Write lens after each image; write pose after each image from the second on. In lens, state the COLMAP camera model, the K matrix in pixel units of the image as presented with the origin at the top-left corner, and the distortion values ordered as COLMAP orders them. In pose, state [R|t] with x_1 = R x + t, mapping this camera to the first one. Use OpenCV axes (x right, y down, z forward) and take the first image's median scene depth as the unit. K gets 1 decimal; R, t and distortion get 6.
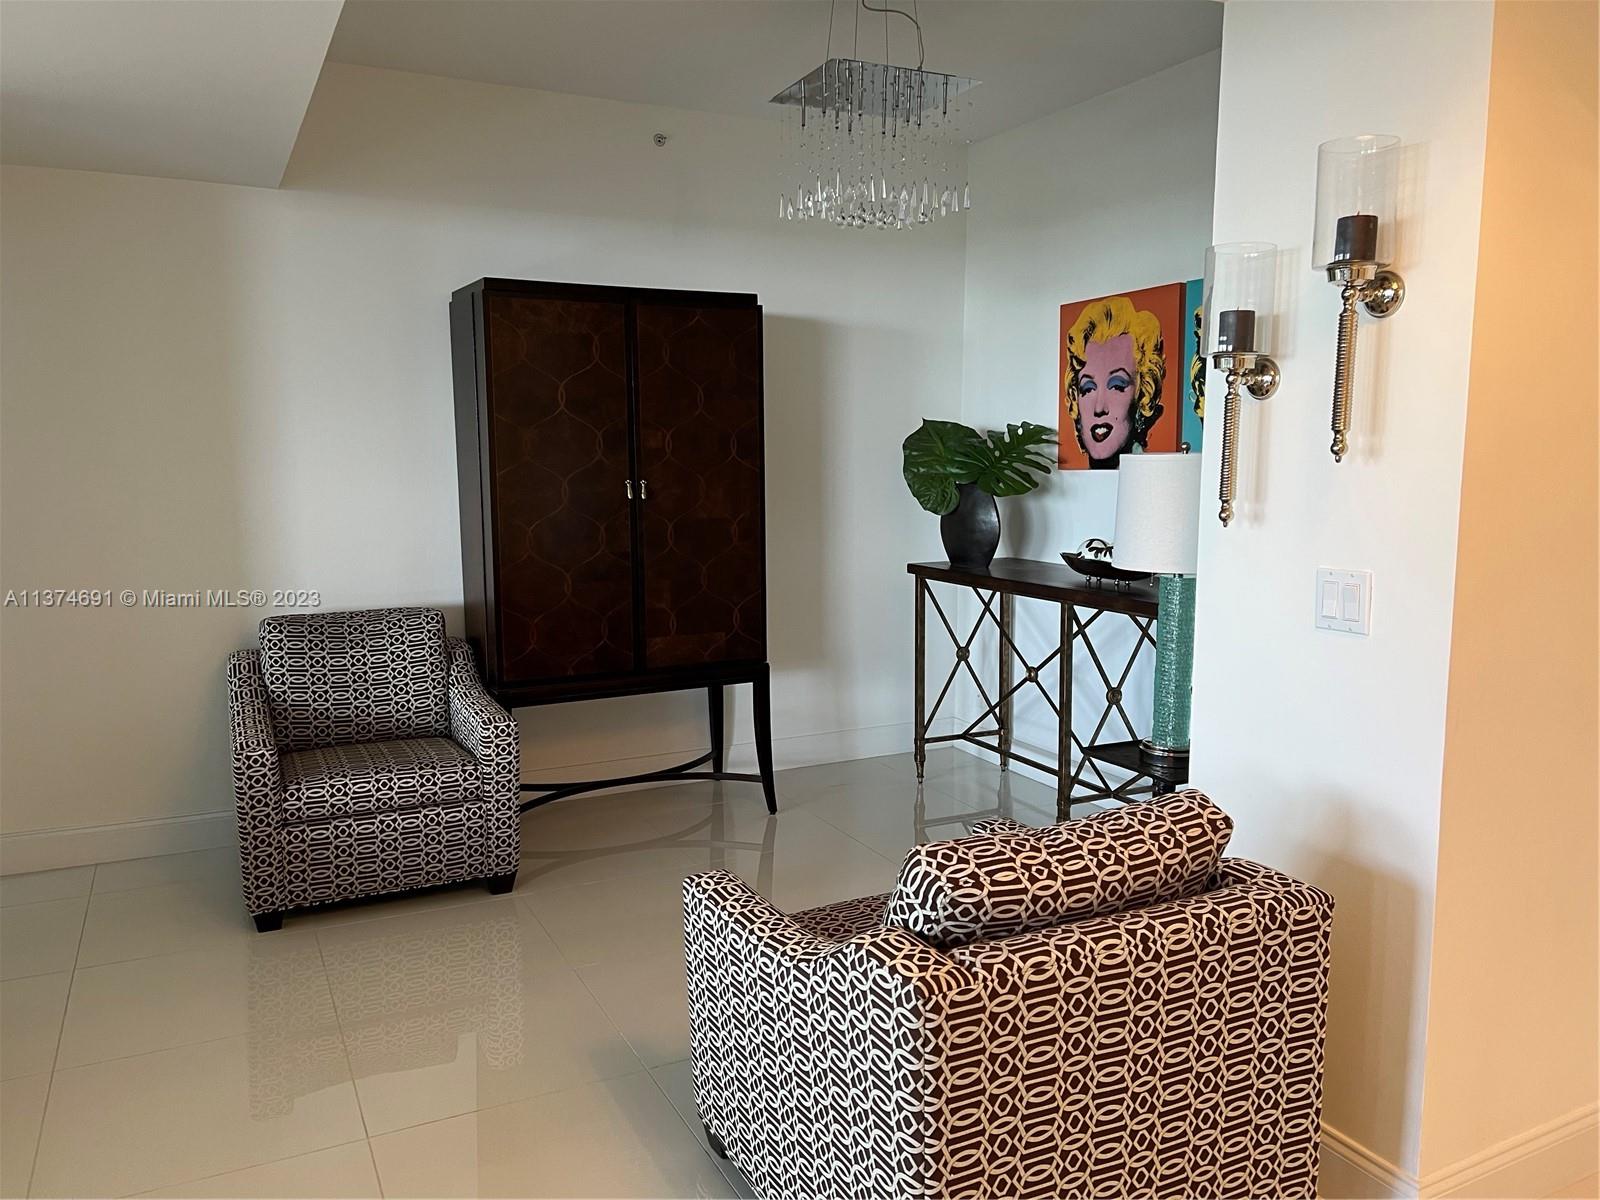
lens RADIAL K [[1201.4, 0, 807.0], [0, 1201.4, 597.9], [0, 0, 1]] dist [0.059883, -0.065271]
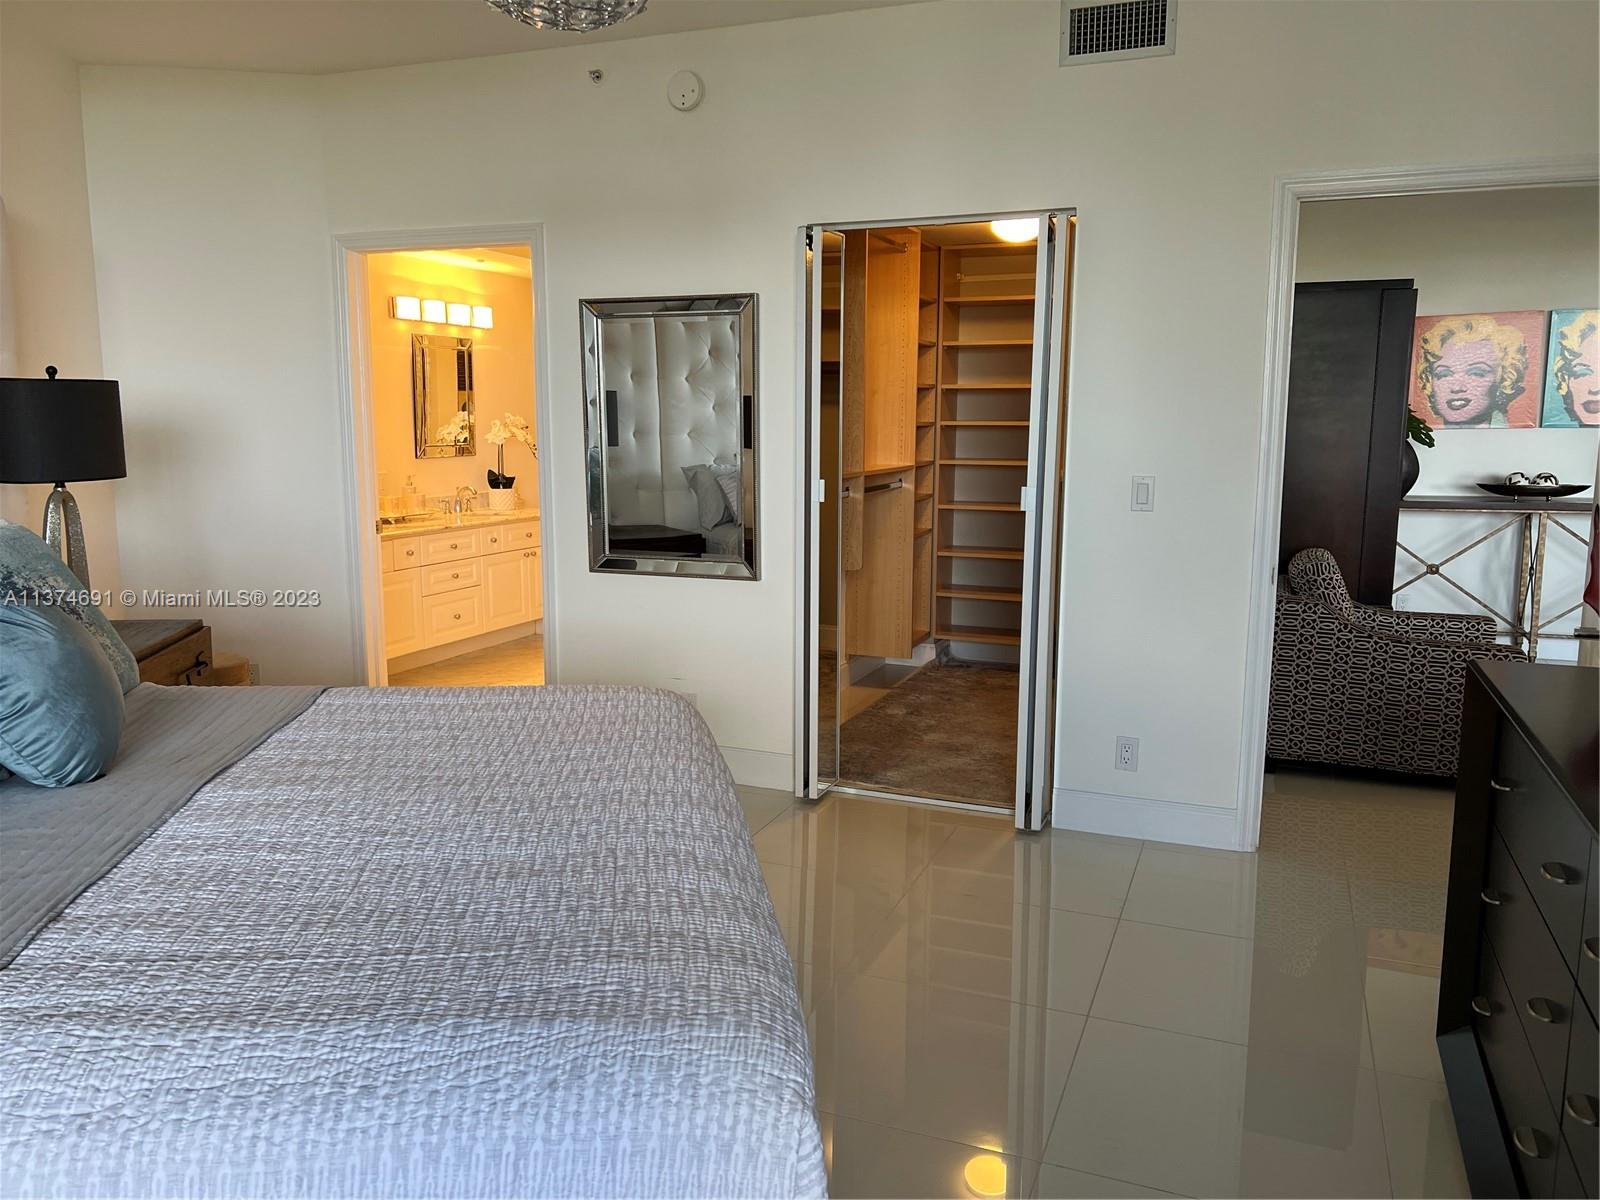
lens RADIAL K [[1201.4, 0, 791.0], [0, 1201.4, 594.0], [0, 0, 1]] dist [0.059883, -0.065271]
pose [[0.746974, -0.099970, 0.657294, -1.400558], [0.088589, 0.994781, 0.050624, -0.051668], [-0.658925, 0.020414, 0.751932, 0.410494]]
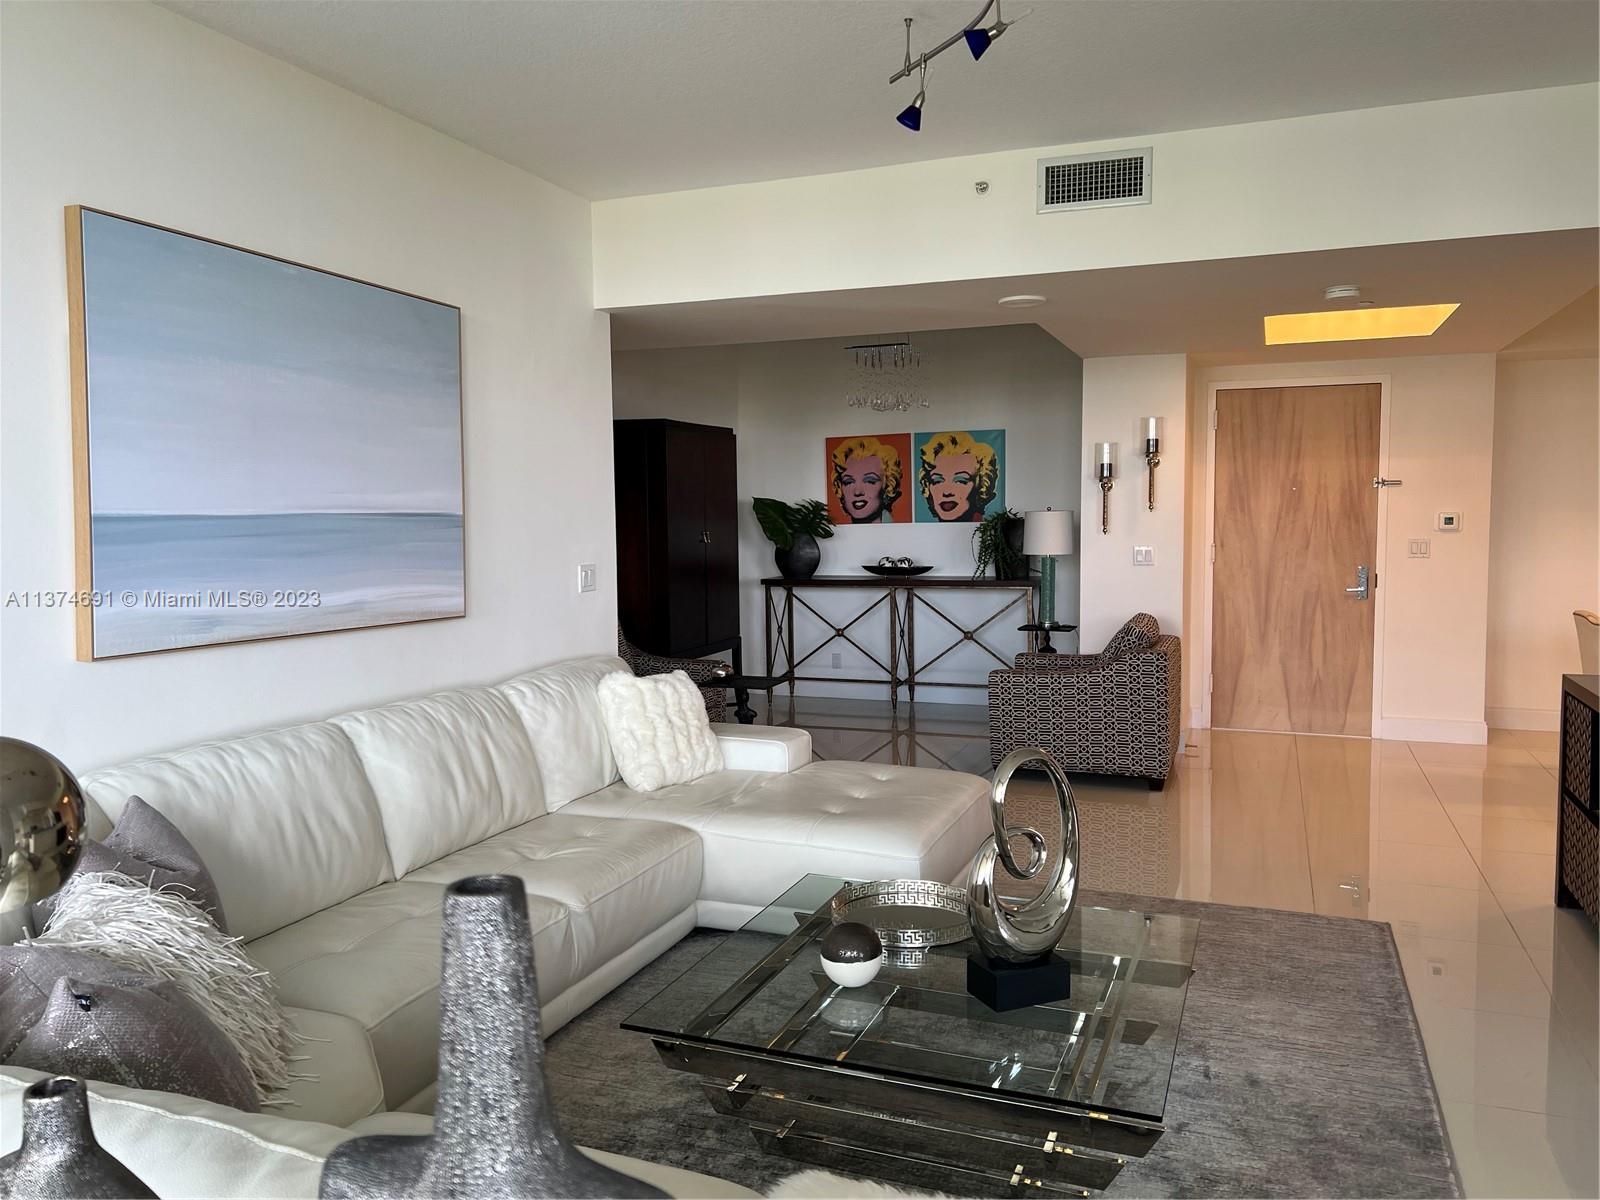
lens RADIAL K [[1201.4, 0, 792.4], [0, 1201.4, 590.0], [0, 0, 1]] dist [0.059883, -0.065271]
pose [[0.746737, -0.051690, 0.663108, -1.124945], [0.096900, 0.994793, -0.031575, 0.050068], [-0.658023, 0.087834, 0.747857, -0.362655]]
